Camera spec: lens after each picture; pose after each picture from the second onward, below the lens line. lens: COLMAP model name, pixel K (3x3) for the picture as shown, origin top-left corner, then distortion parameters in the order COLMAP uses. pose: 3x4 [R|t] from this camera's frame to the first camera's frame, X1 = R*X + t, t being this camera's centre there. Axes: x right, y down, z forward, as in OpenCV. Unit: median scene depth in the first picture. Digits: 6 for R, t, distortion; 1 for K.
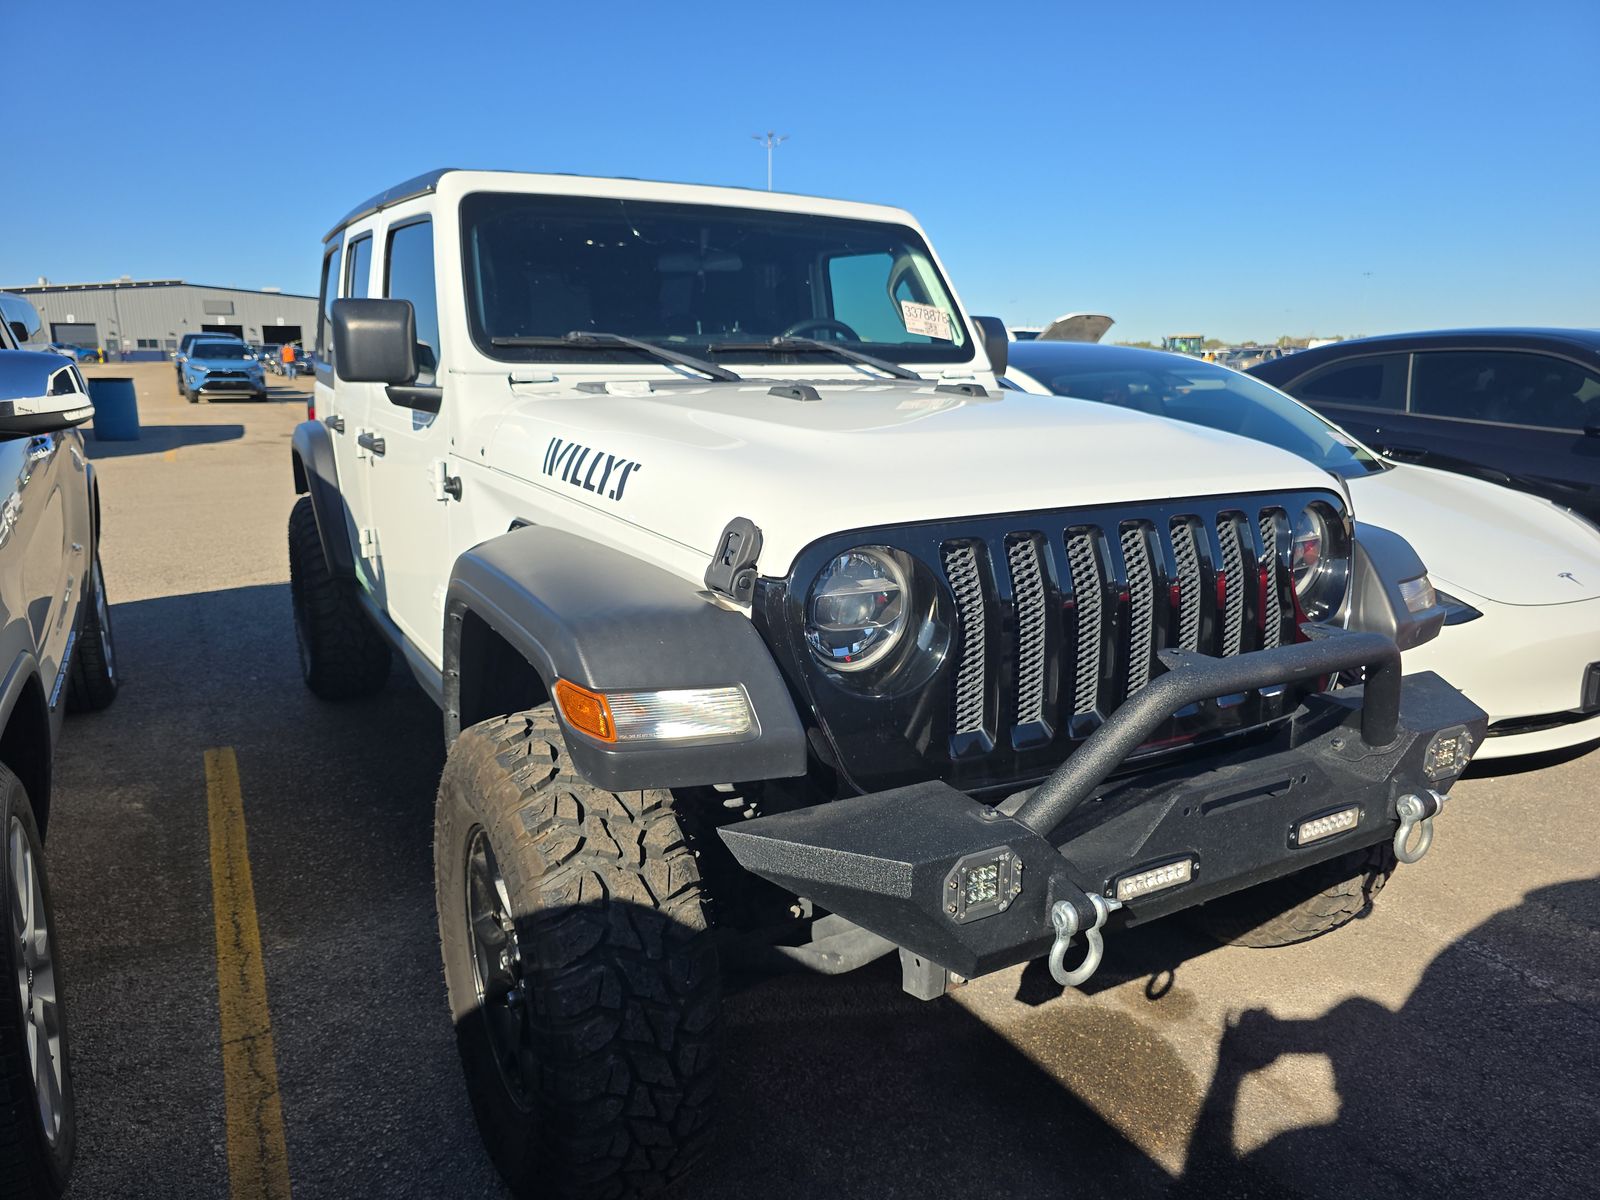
lens RADIAL K [[1093.4, 0, 800.0], [0, 1093.4, 600.0], [0, 0, 1]] dist [0.063411, -0.070372]
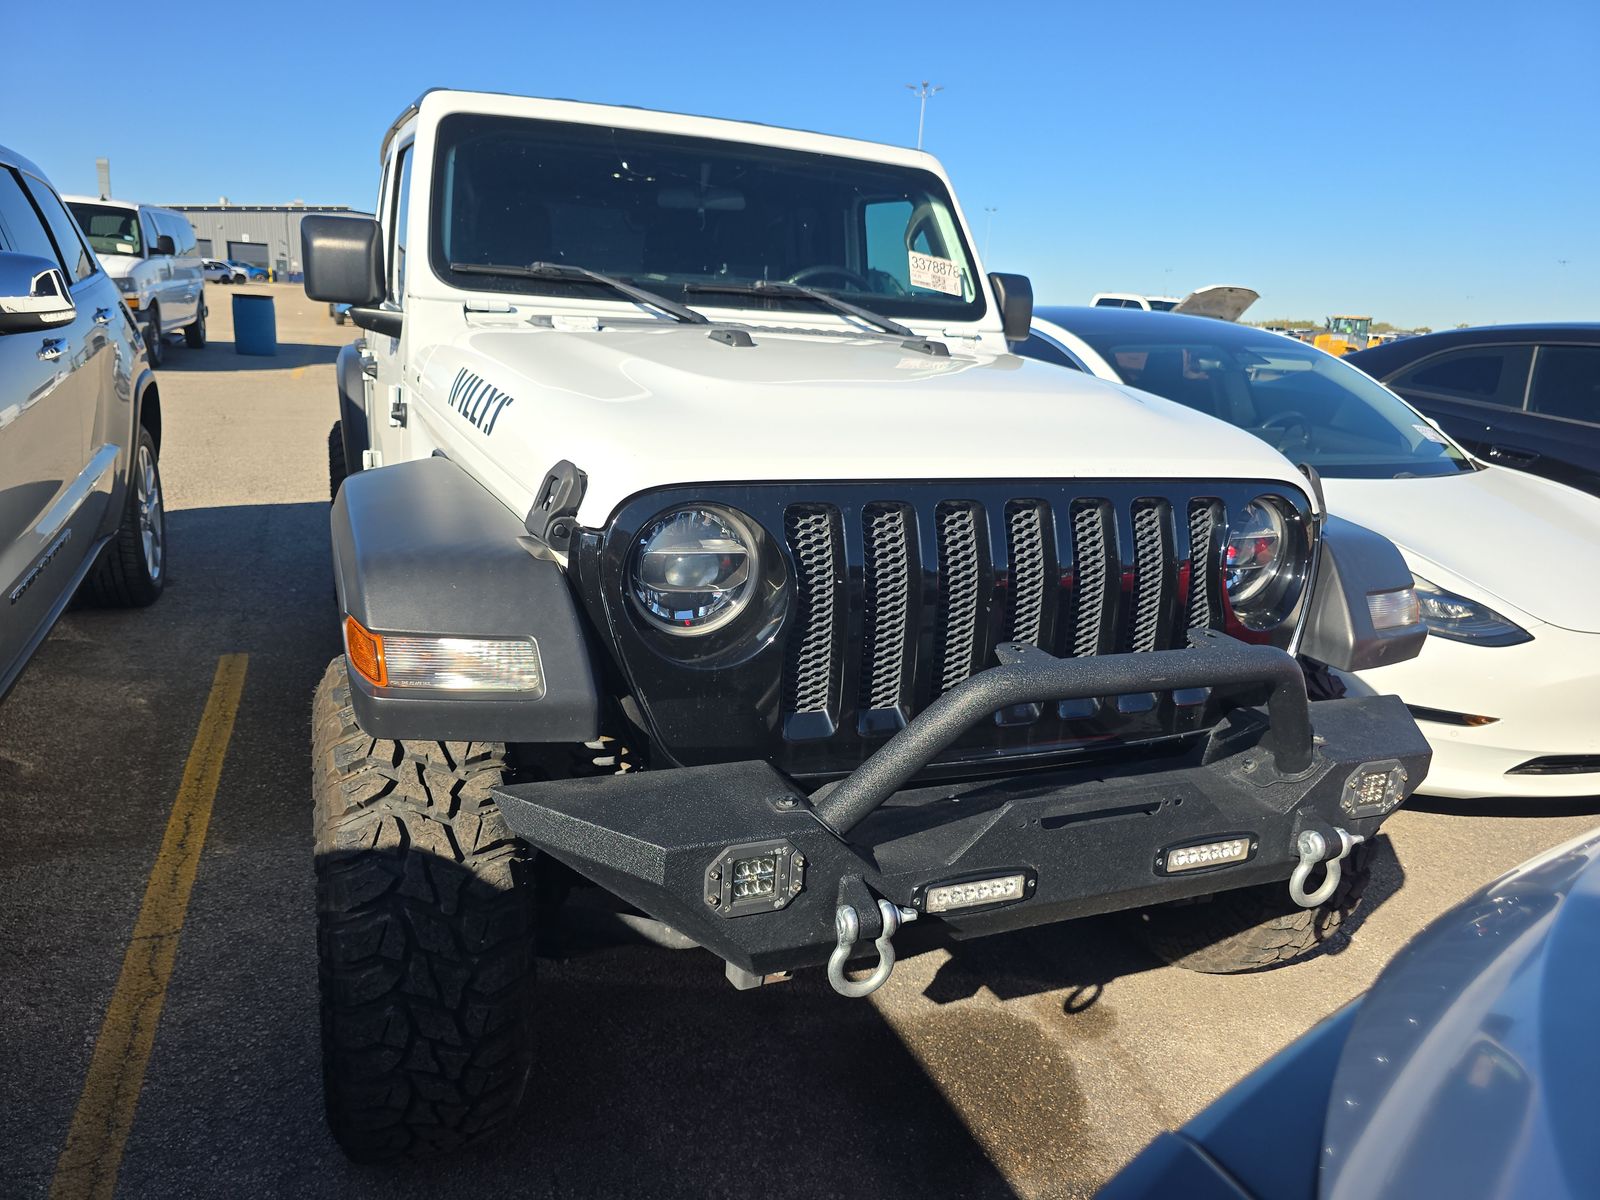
lens RADIAL K [[1087.9, 0, 800.0], [0, 1087.9, 600.0], [0, 0, 1]] dist [0.059290, -0.065028]
pose [[0.989856, 0.088625, -0.111041, 0.201193], [-0.084165, 0.995470, 0.044234, -0.012137], [0.114458, -0.034440, 0.992831, 0.072828]]
